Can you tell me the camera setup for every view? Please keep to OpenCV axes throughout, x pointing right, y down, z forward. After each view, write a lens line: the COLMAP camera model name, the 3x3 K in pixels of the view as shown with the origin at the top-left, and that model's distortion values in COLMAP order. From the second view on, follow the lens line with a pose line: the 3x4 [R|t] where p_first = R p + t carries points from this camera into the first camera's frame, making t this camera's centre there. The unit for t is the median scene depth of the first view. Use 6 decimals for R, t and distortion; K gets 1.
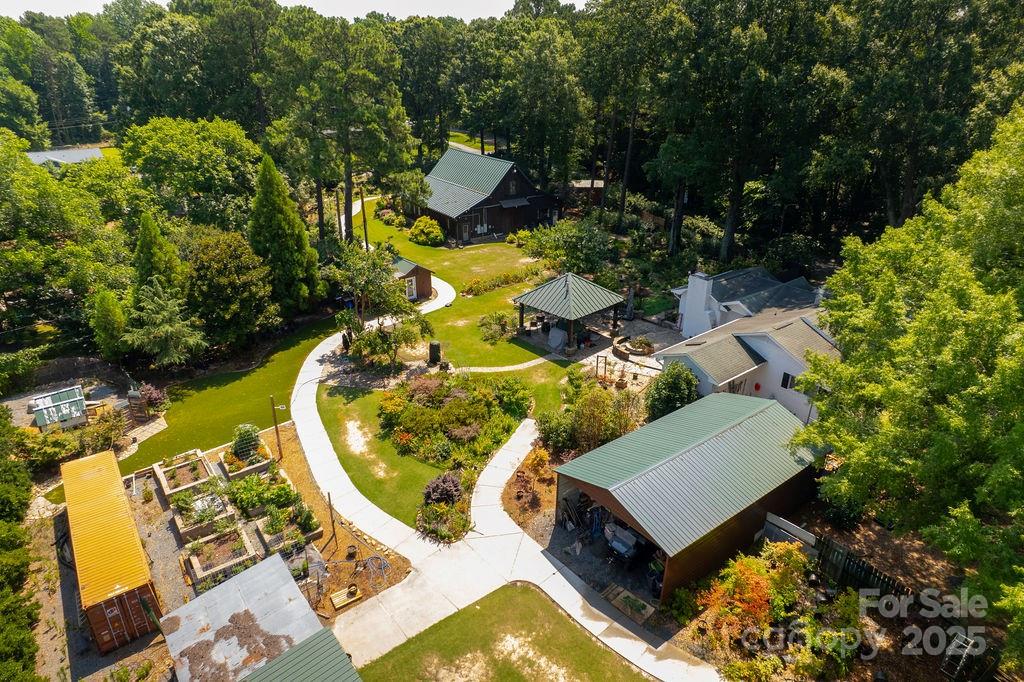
lens RADIAL K [[649.0, 0, 515.1], [0, 649.0, 353.1], [0, 0, 1]] dist [-0.066331, 0.056740]
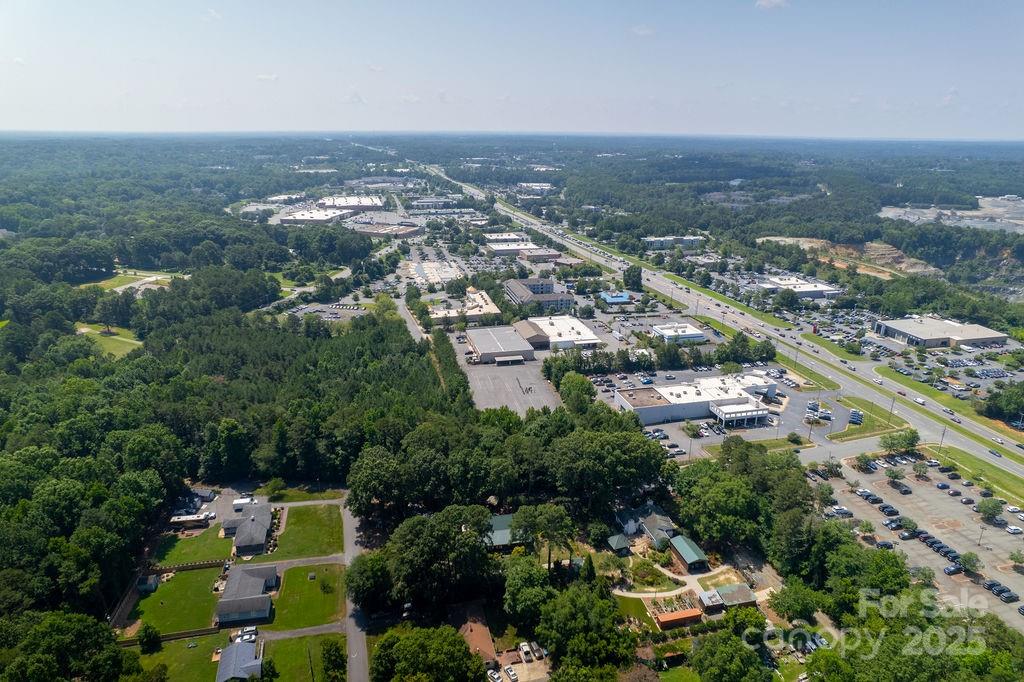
lens RADIAL K [[649.0, 0, 515.1], [0, 649.0, 353.1], [0, 0, 1]] dist [-0.066331, 0.056740]
pose [[0.397868, -0.304447, 0.865456, -3.881811], [0.390608, 0.909777, 0.140467, -2.316239], [-0.830136, 0.282167, 0.480890, -0.874714]]
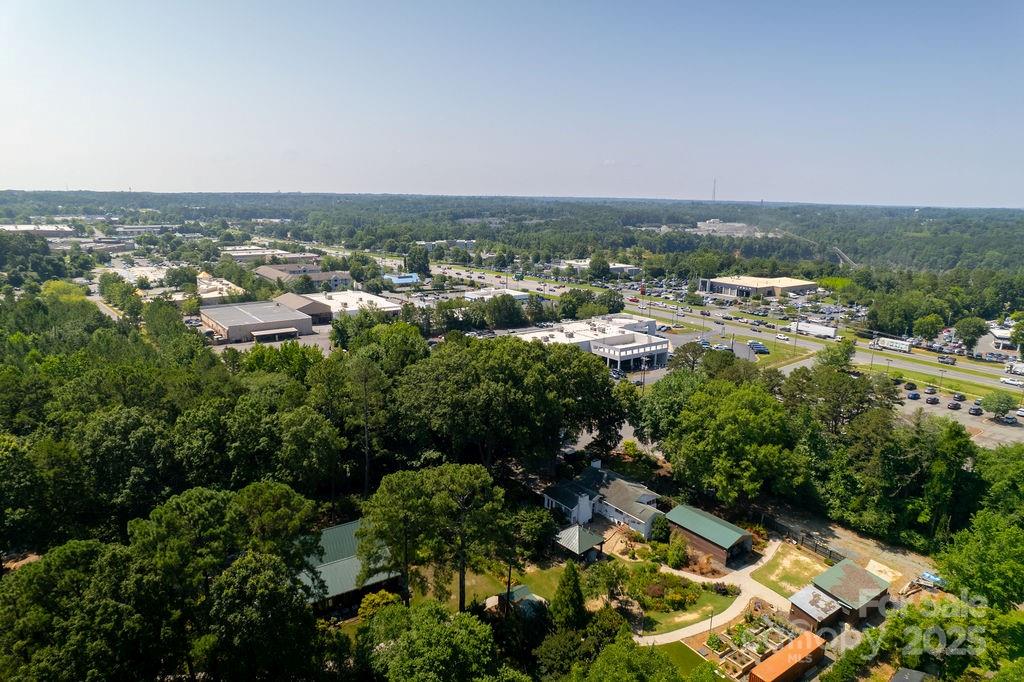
lens RADIAL K [[649.0, 0, 515.1], [0, 649.0, 353.1], [0, 0, 1]] dist [-0.066331, 0.056740]
pose [[0.016740, -0.242637, 0.969973, -1.969304], [0.418730, 0.882641, 0.213564, -1.258323], [-0.907956, 0.402582, 0.116375, 0.834754]]
